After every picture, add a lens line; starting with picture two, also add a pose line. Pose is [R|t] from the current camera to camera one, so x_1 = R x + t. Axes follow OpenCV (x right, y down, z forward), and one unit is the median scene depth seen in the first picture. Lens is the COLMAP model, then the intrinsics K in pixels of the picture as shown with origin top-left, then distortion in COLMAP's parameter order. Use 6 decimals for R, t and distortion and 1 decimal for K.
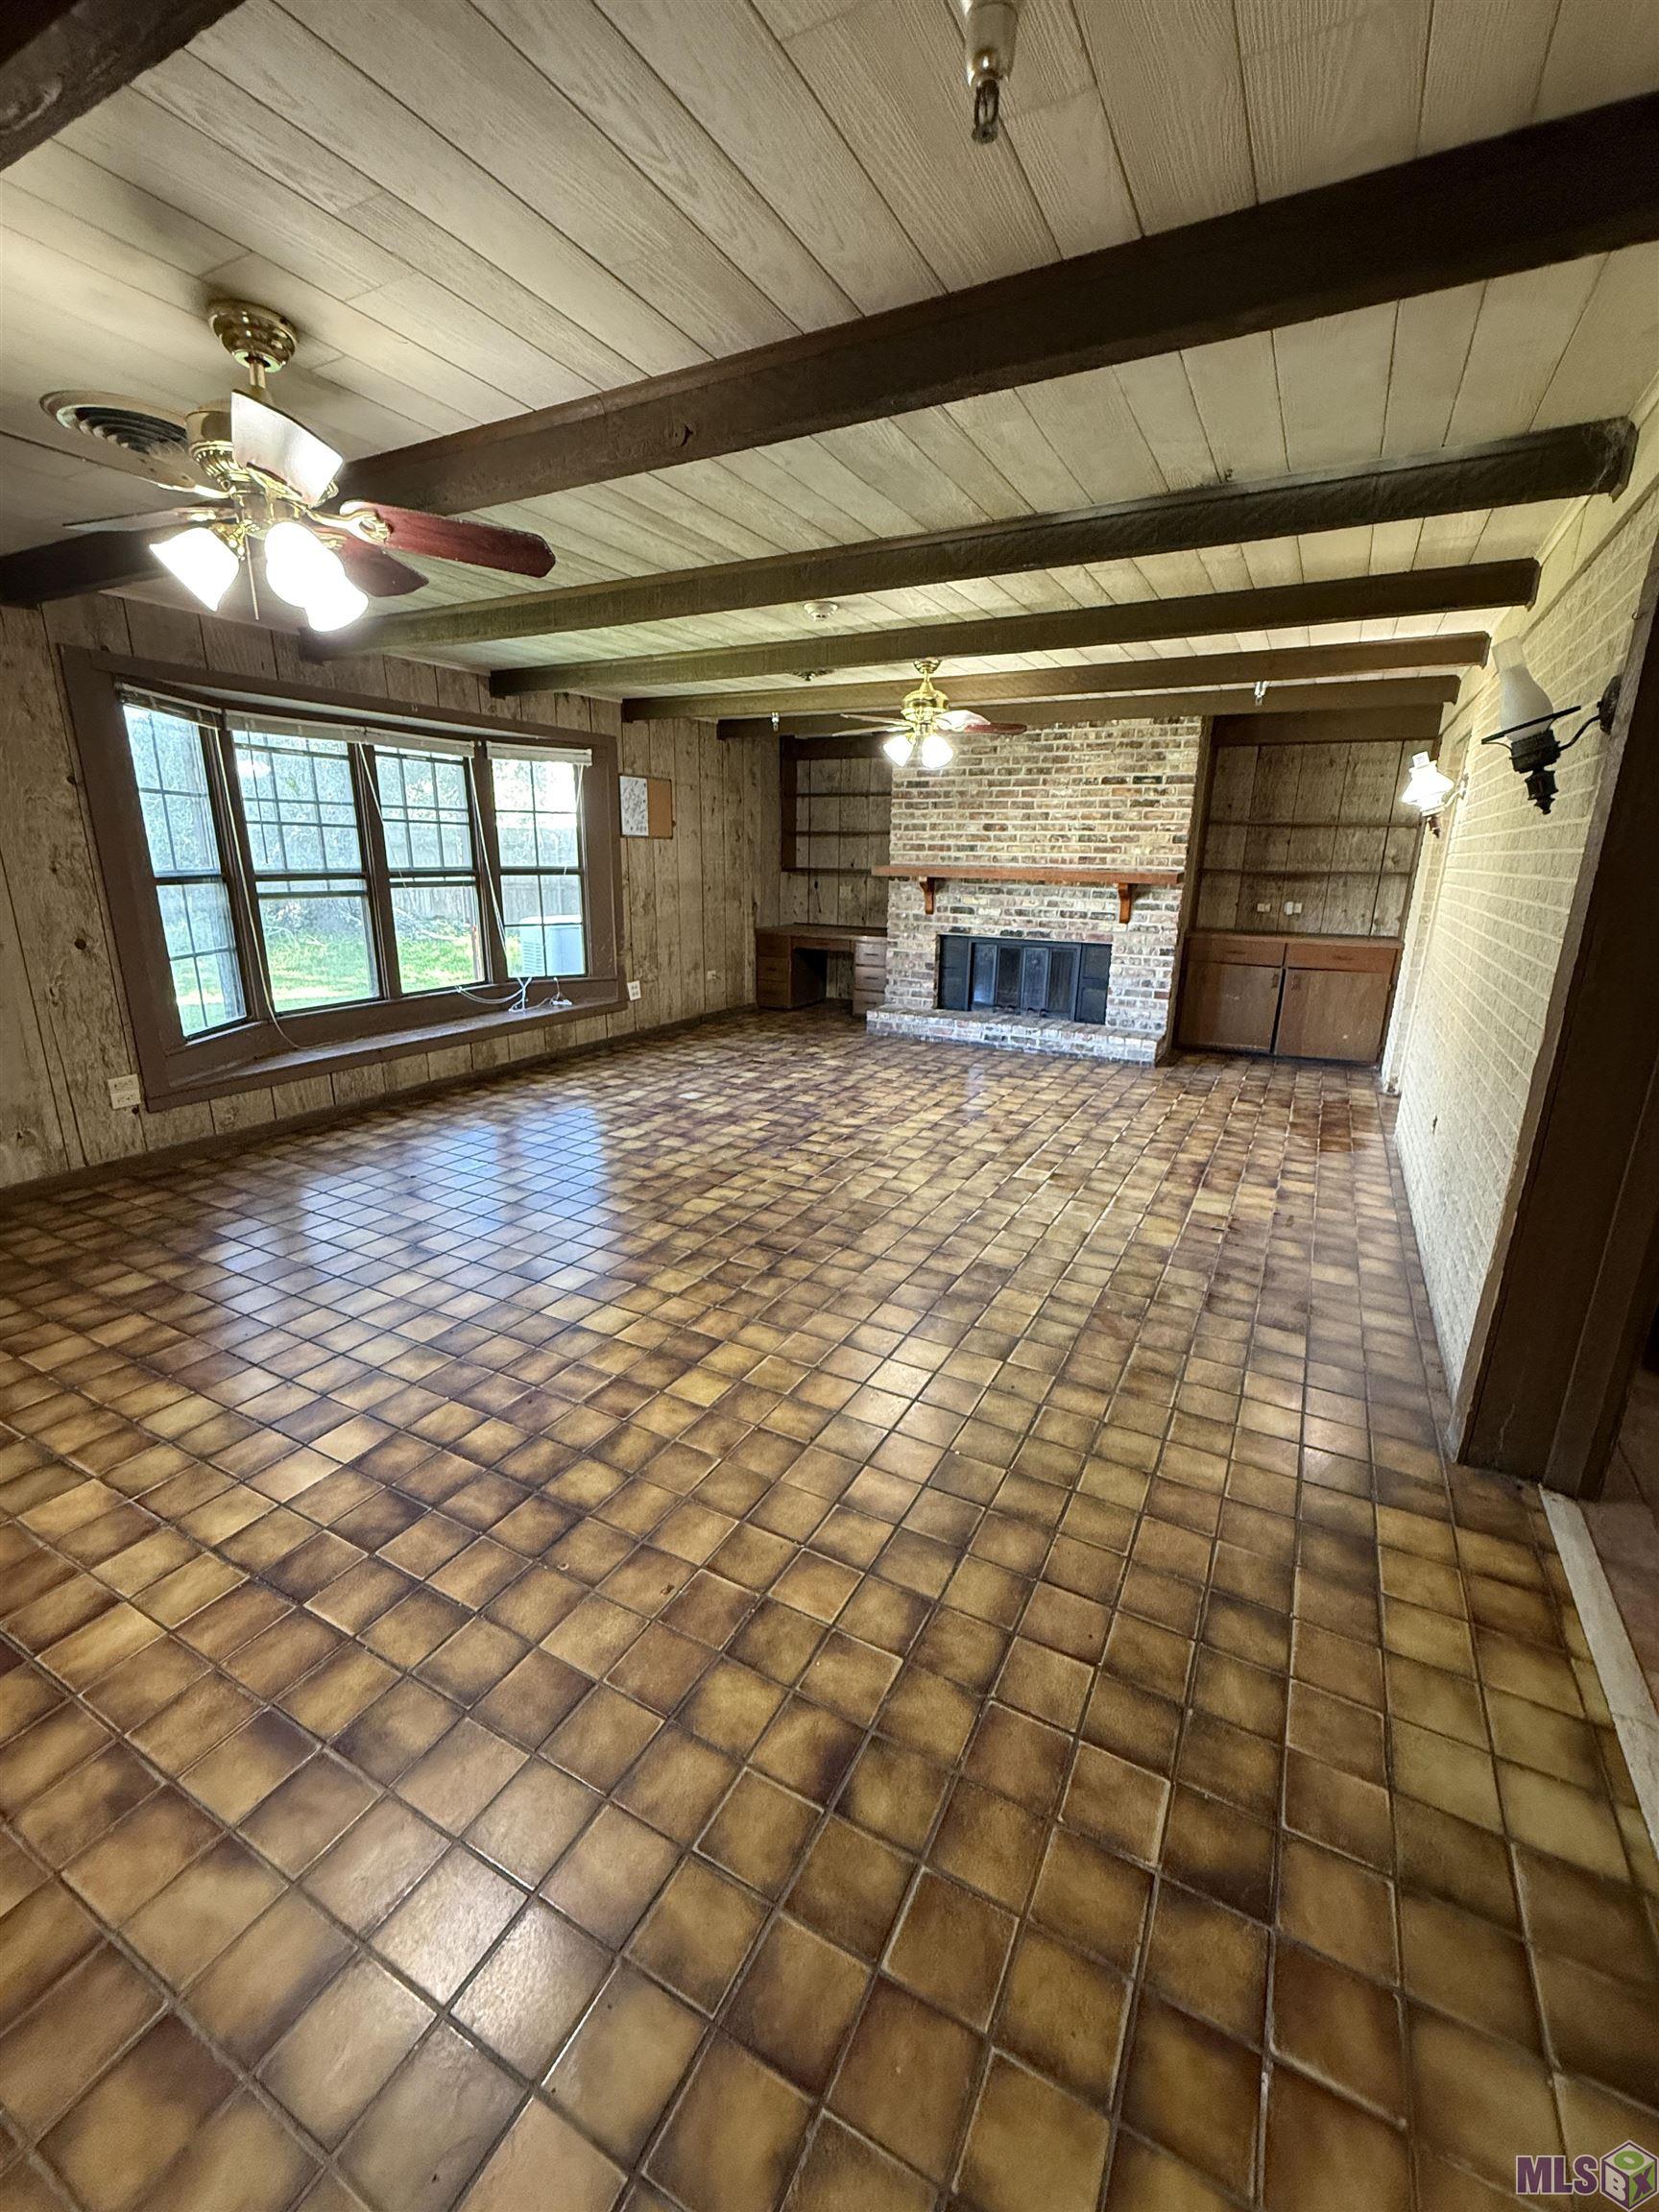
lens RADIAL K [[910.3, 0, 831.4], [0, 910.3, 1109.0], [0, 0, 1]] dist [-0.000018, 0.000777]
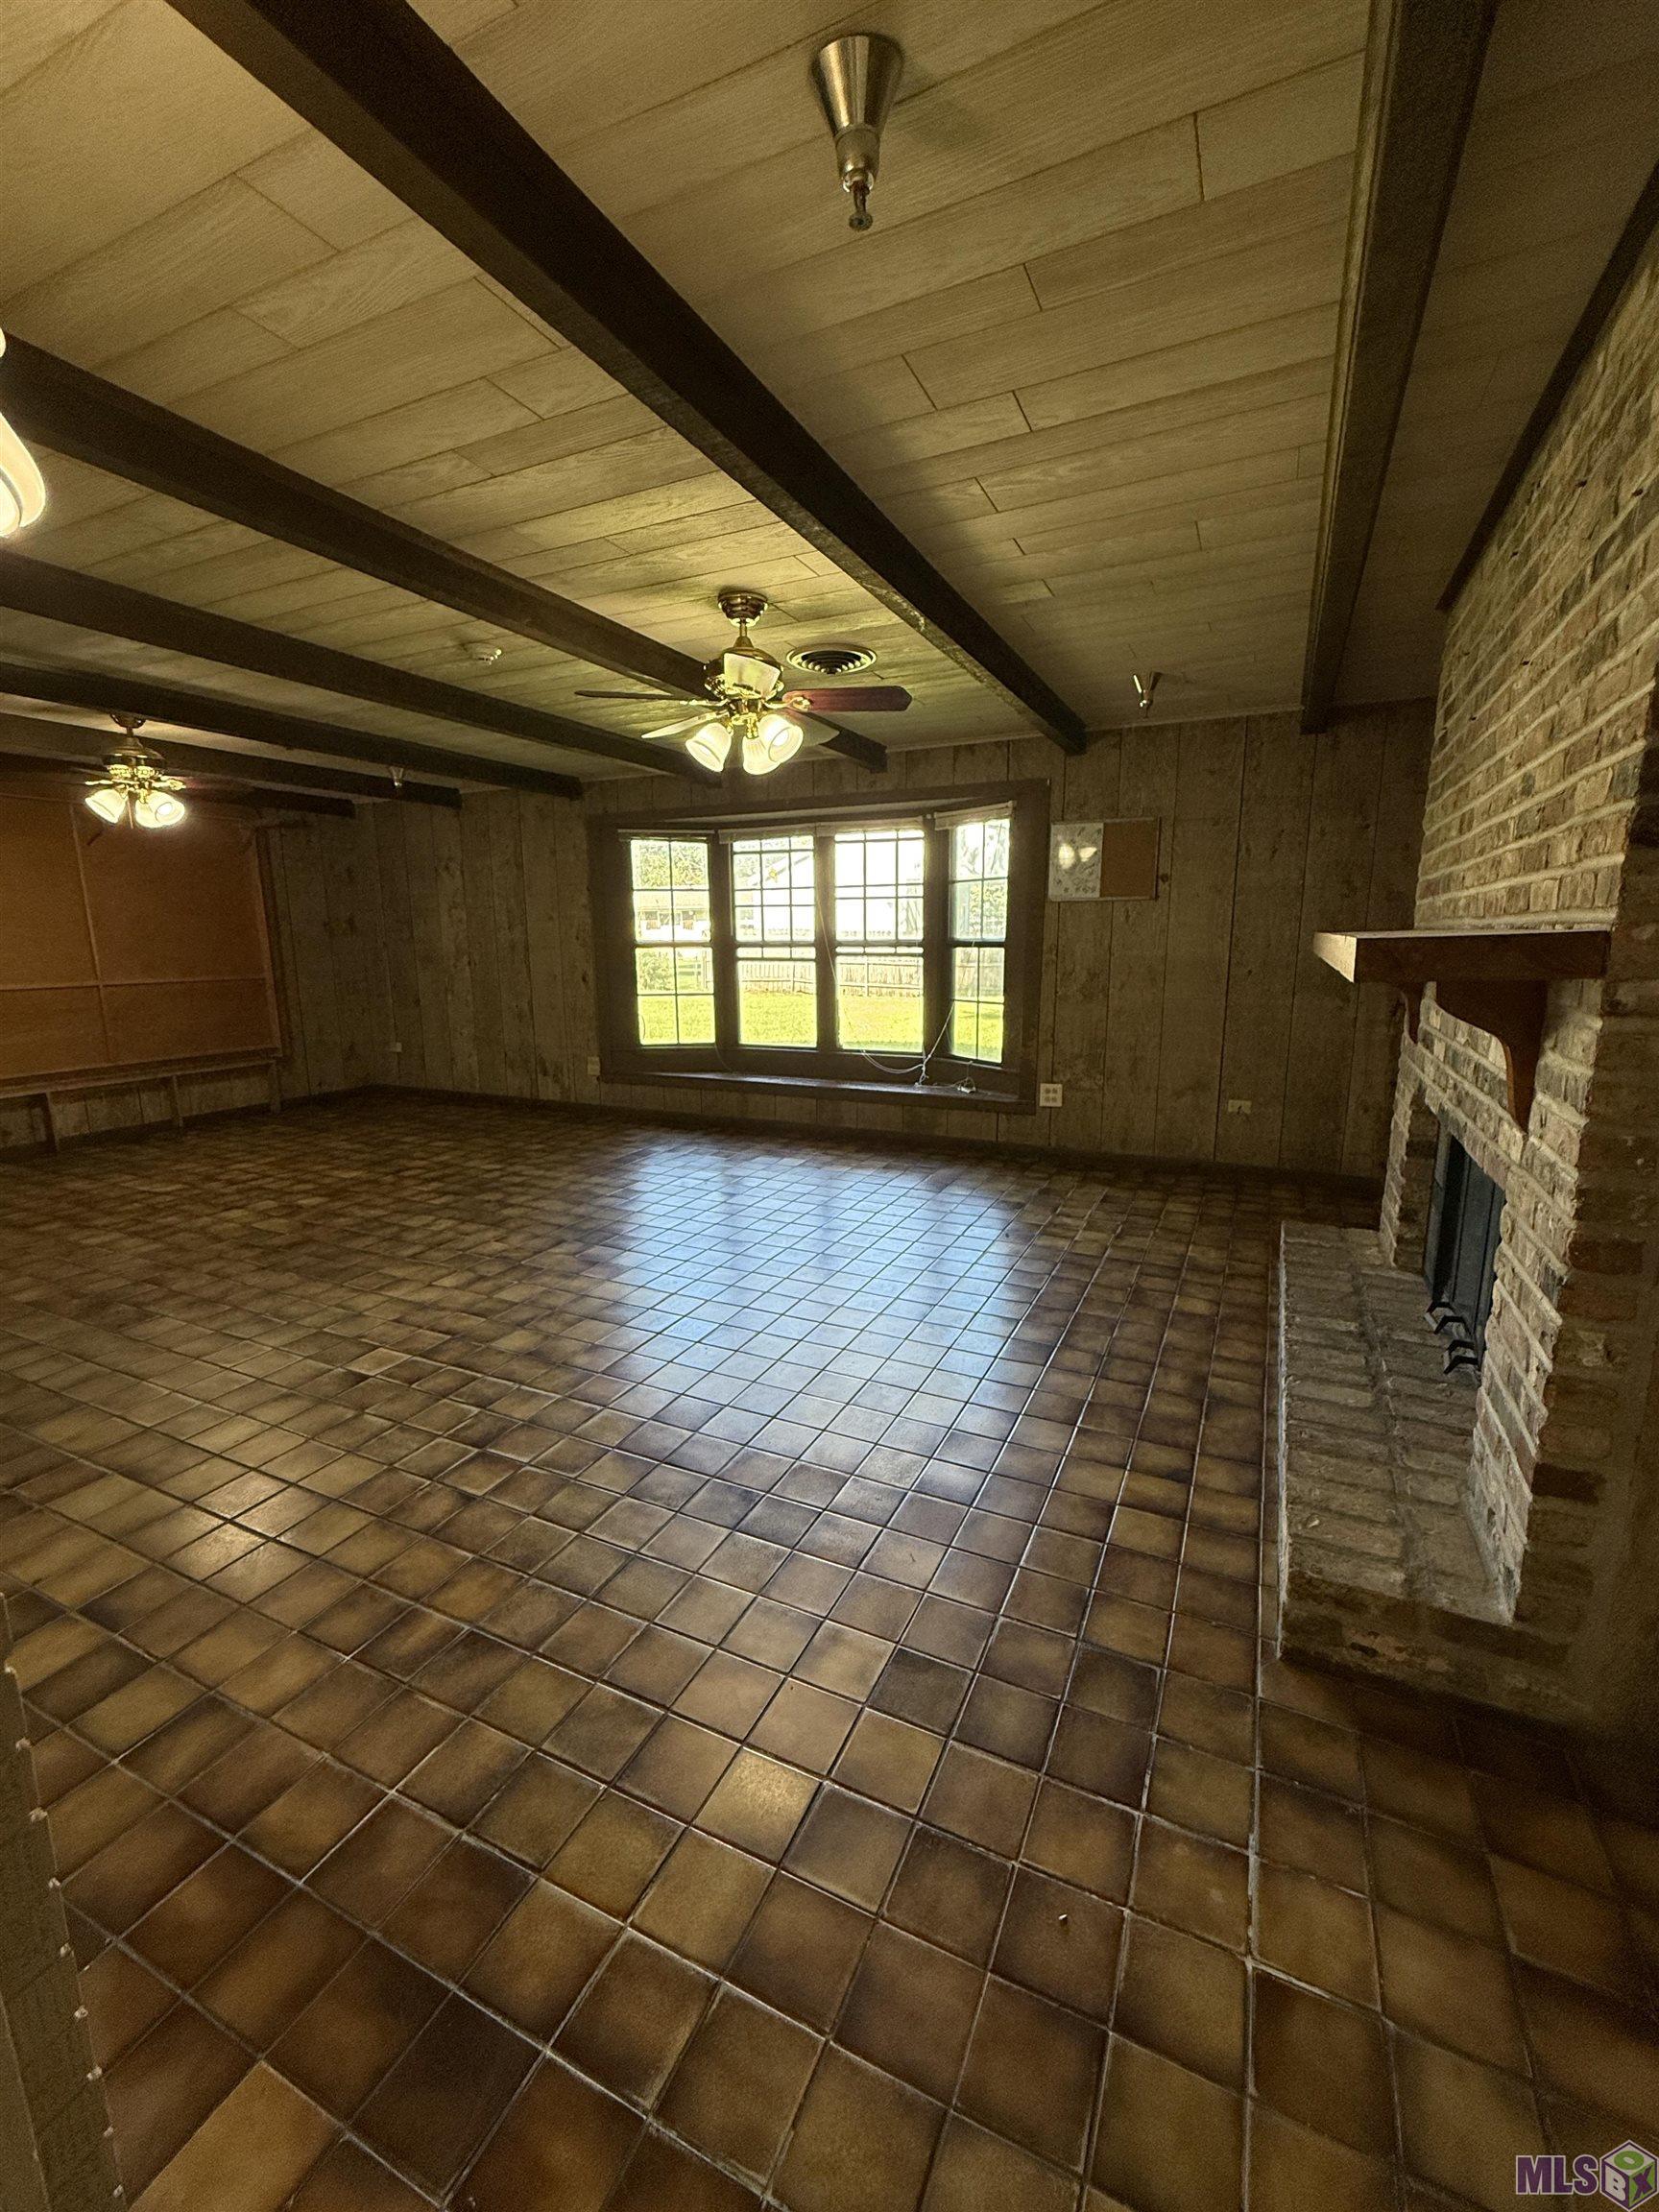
lens RADIAL K [[910.3, 0, 830.4], [0, 910.3, 1108.1], [0, 0, 1]] dist [-0.000018, 0.000777]
pose [[0.042930, 0.172605, -0.984055, 0.820370], [-0.267569, 0.950969, 0.155129, -0.287386], [0.962582, 0.256643, 0.087009, 1.141222]]
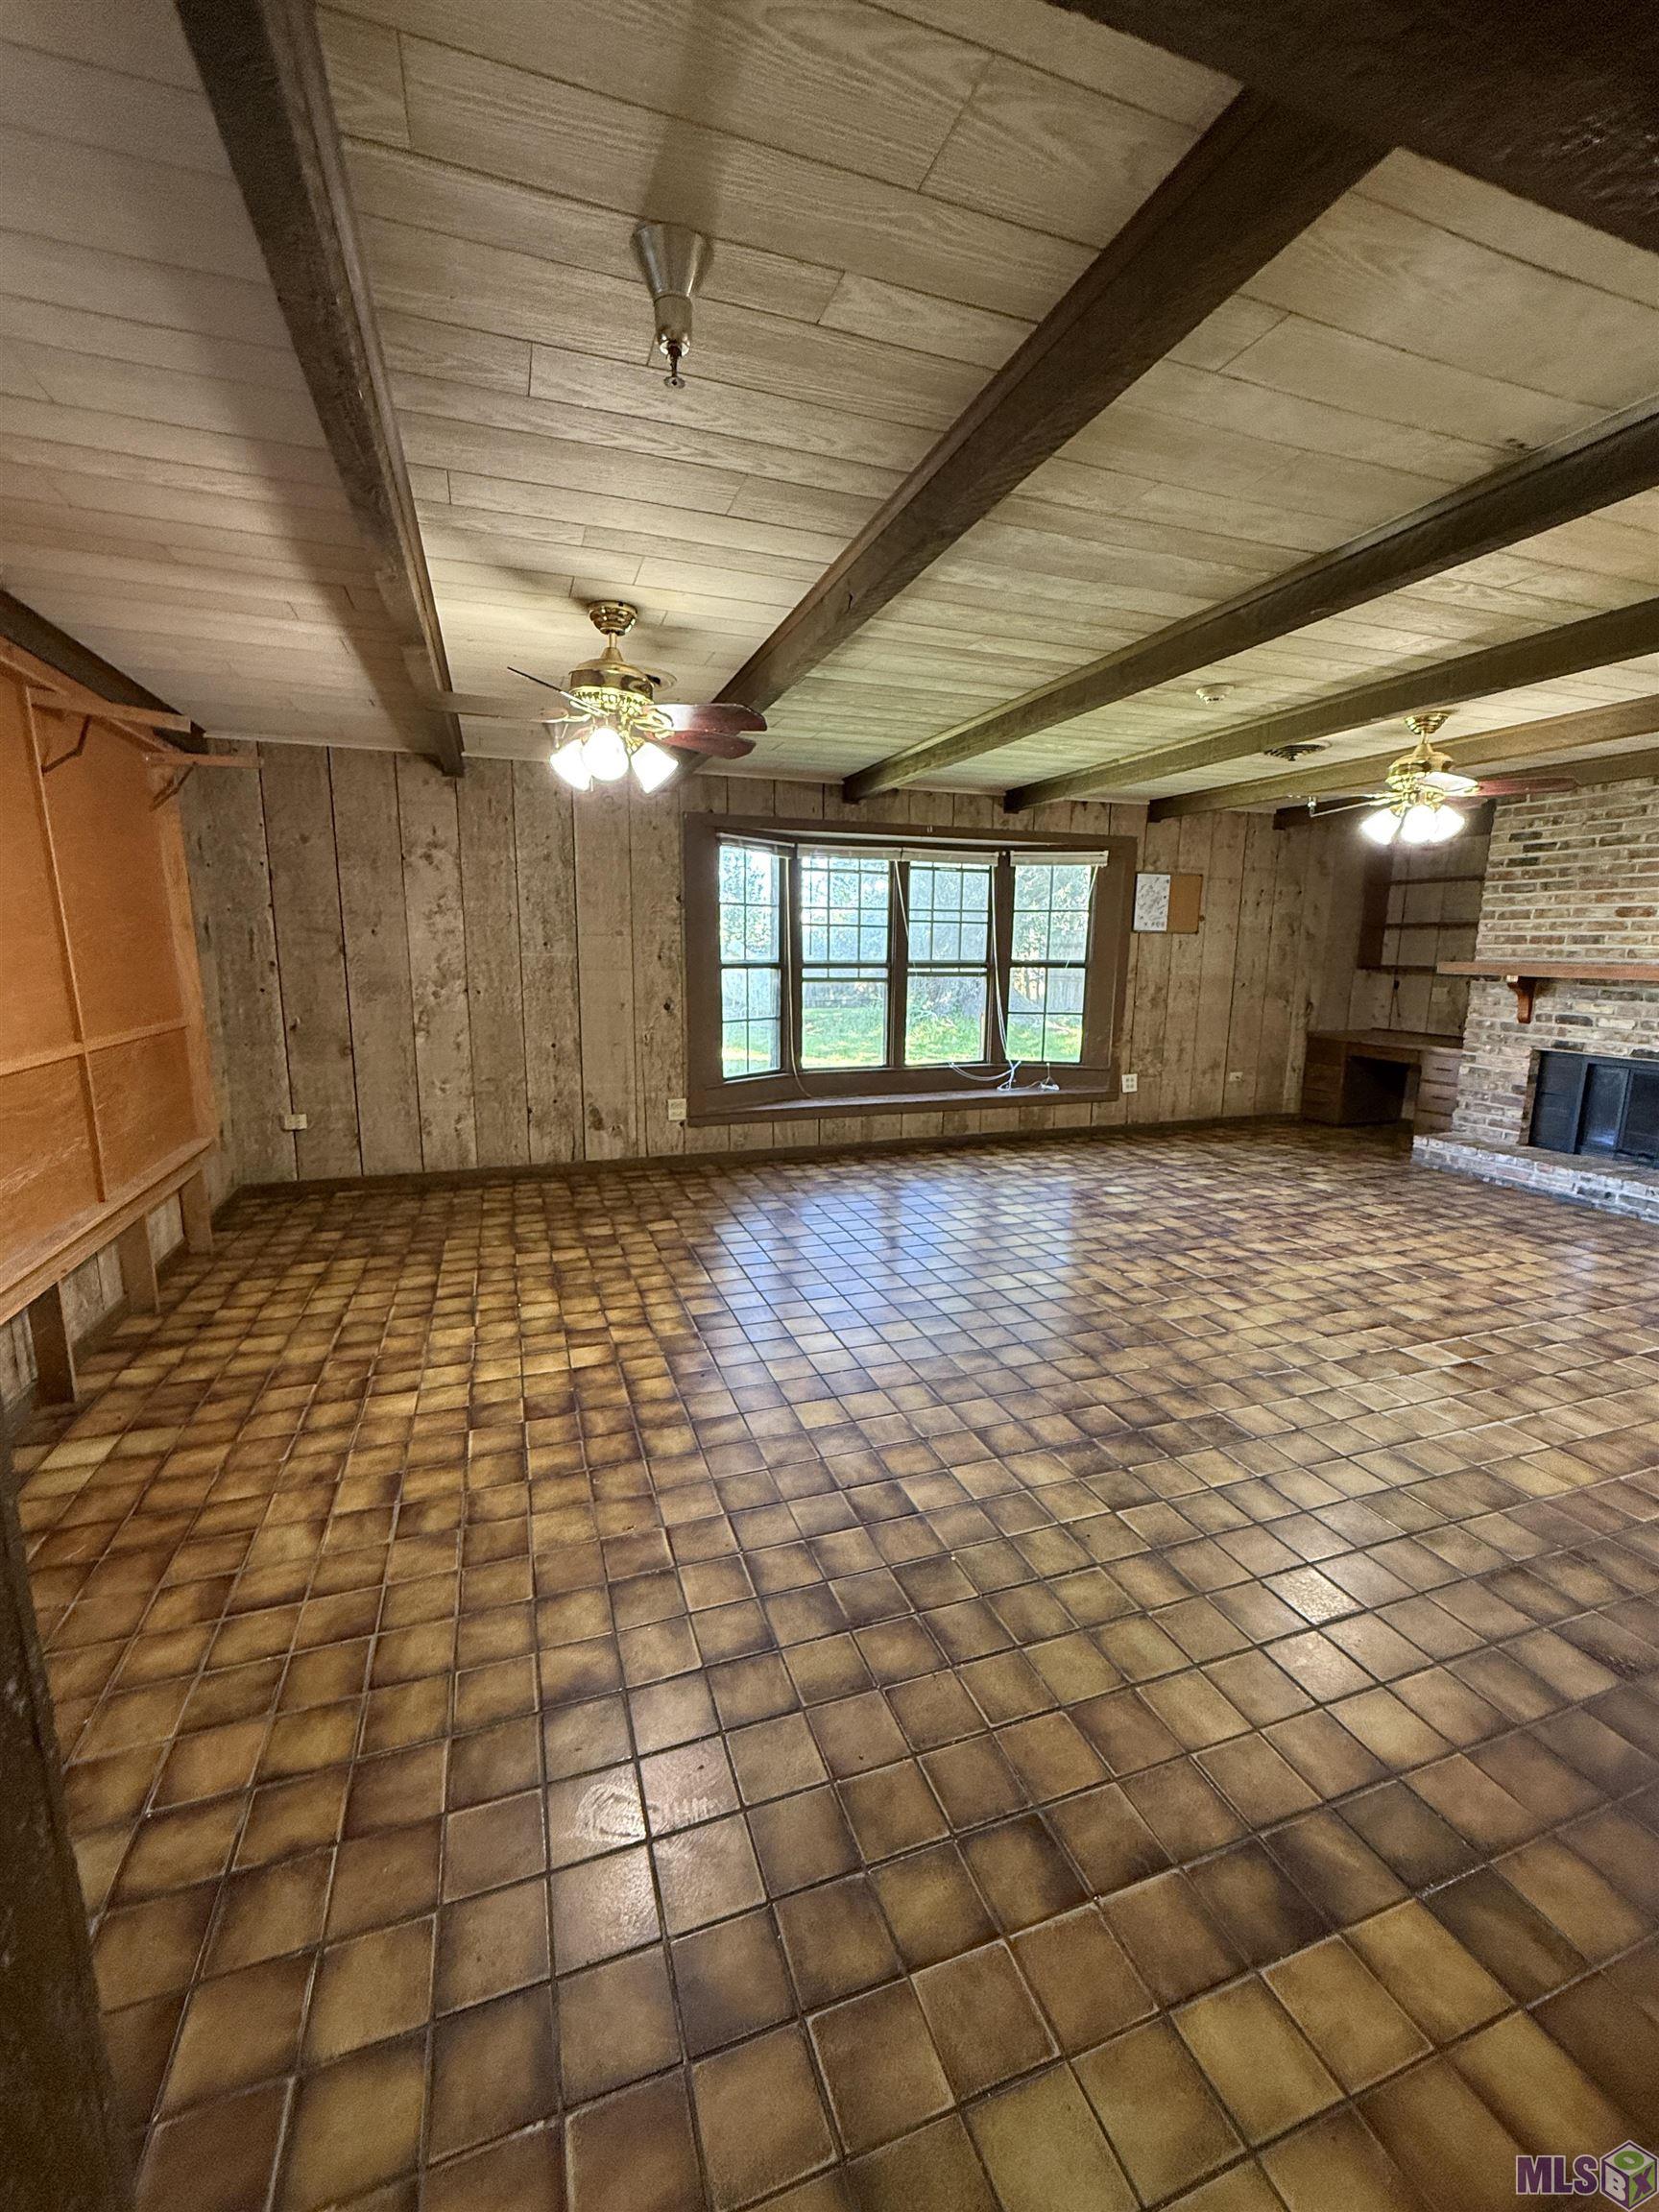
lens RADIAL K [[910.3, 0, 830.7], [0, 910.3, 1108.7], [0, 0, 1]] dist [-0.000018, 0.000777]
pose [[0.740988, 0.111916, -0.662127, 0.306999], [-0.181883, 0.982606, -0.037461, -0.009427], [0.646417, 0.148188, 0.748455, 0.075193]]
